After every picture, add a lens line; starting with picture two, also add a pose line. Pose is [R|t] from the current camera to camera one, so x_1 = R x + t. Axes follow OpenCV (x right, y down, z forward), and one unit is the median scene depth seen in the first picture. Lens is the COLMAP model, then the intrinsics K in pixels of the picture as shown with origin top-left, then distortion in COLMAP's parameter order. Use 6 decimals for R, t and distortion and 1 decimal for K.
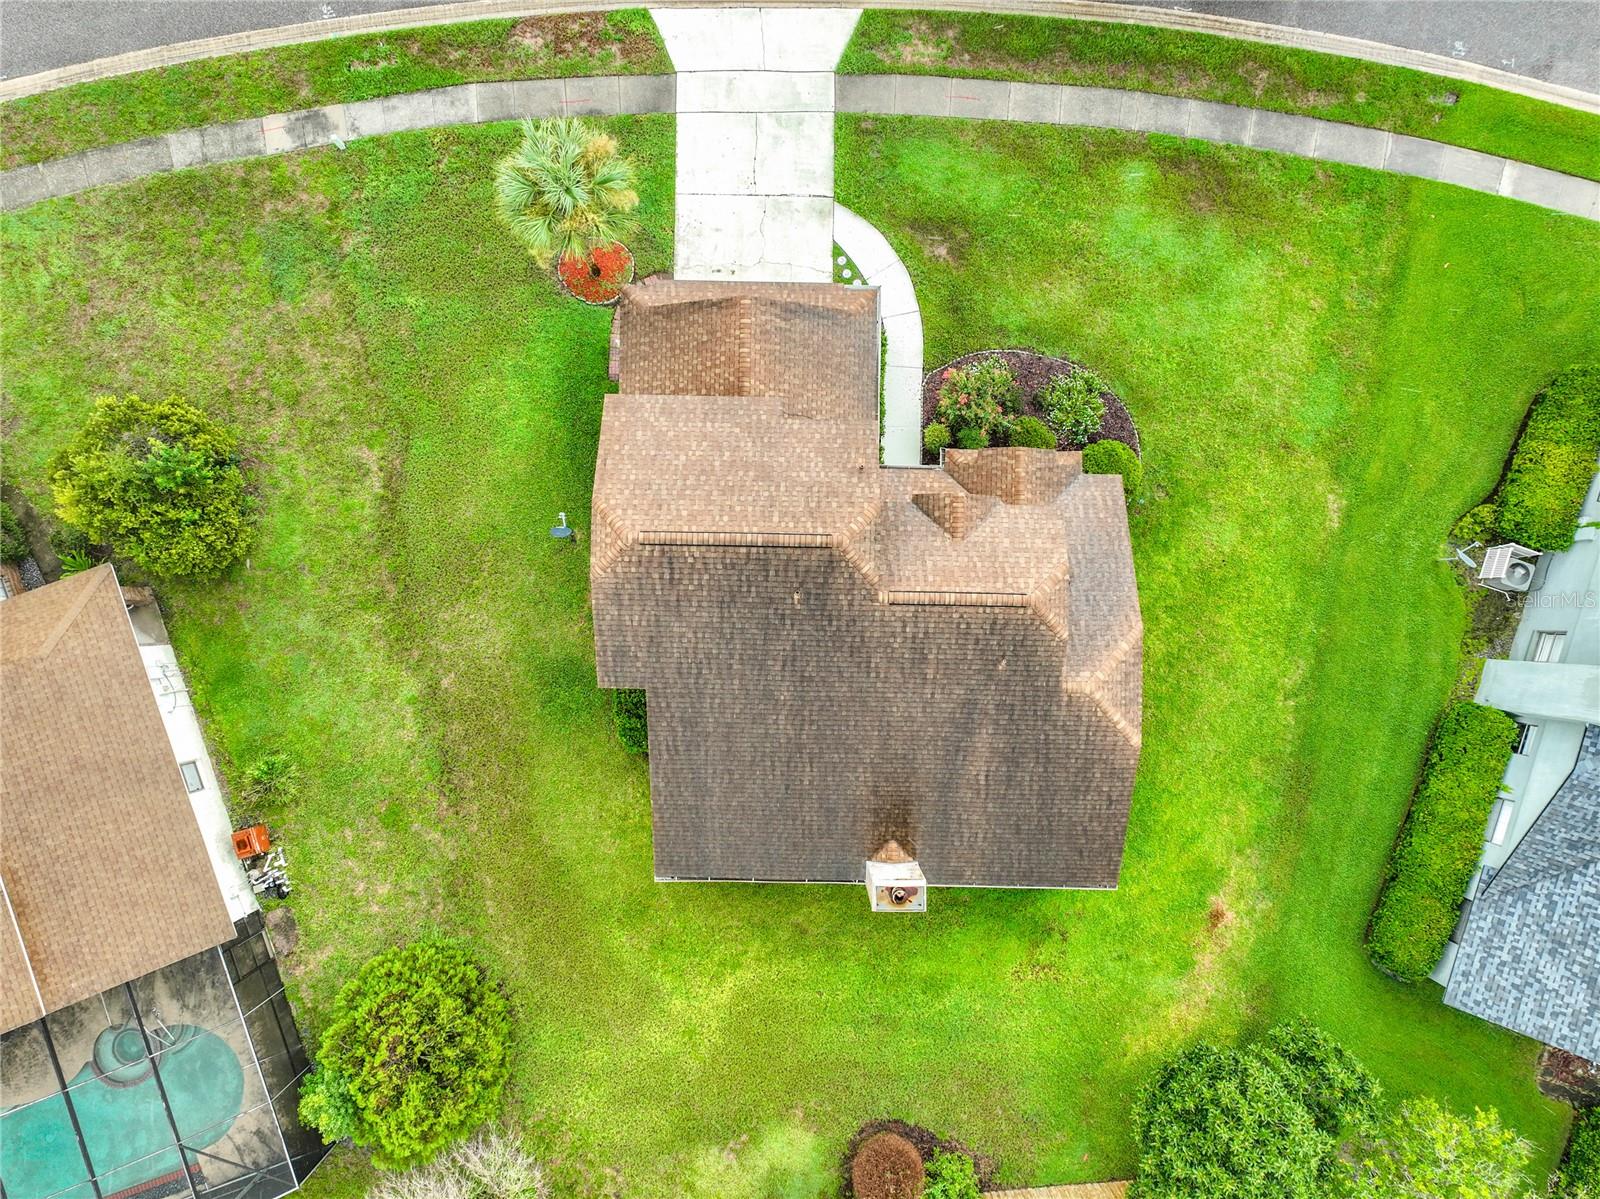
lens RADIAL K [[1144.3, 0, 800.2], [0, 1144.3, 605.0], [0, 0, 1]] dist [-0.002104, 0.019293]
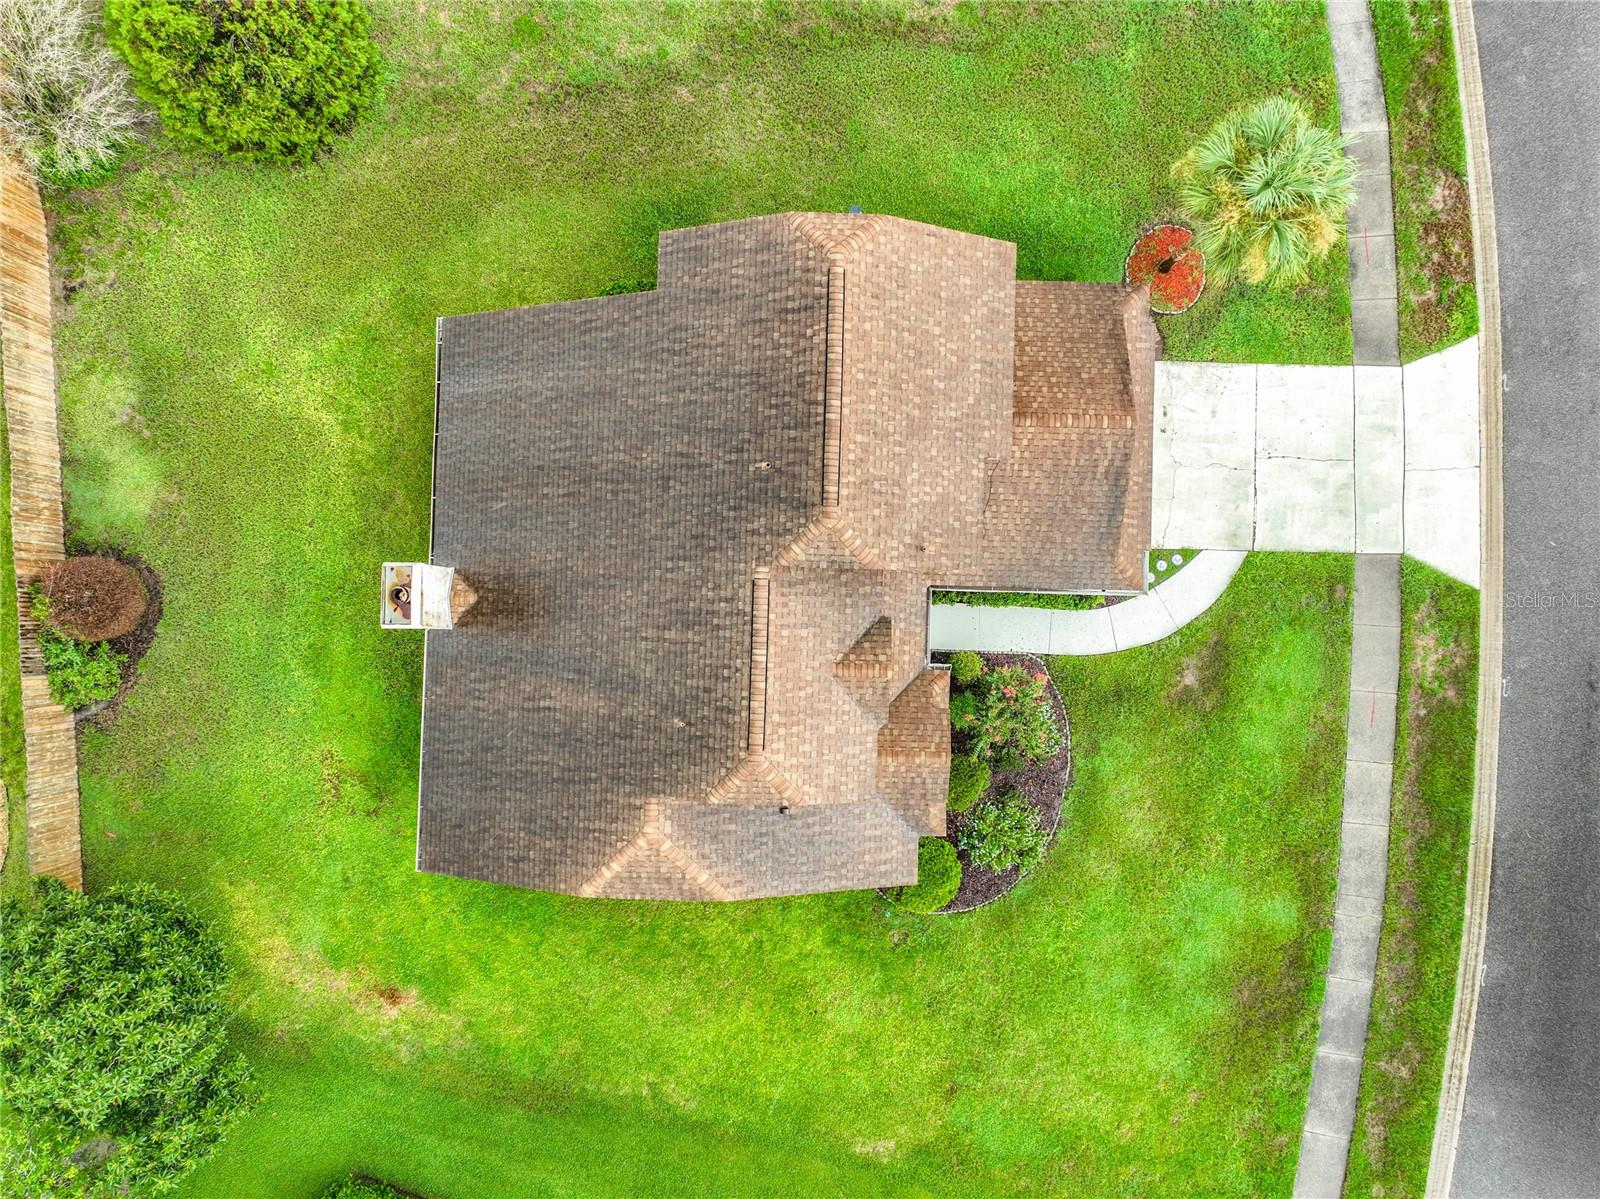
lens RADIAL K [[1144.3, 0, 801.2], [0, 1144.3, 591.7], [0, 0, 1]] dist [-0.002104, 0.019293]
pose [[-0.010797, 0.999394, -0.033100, 0.092487], [-0.999777, -0.010187, 0.018524, -0.040812], [0.018176, 0.033293, 0.999280, 0.157640]]
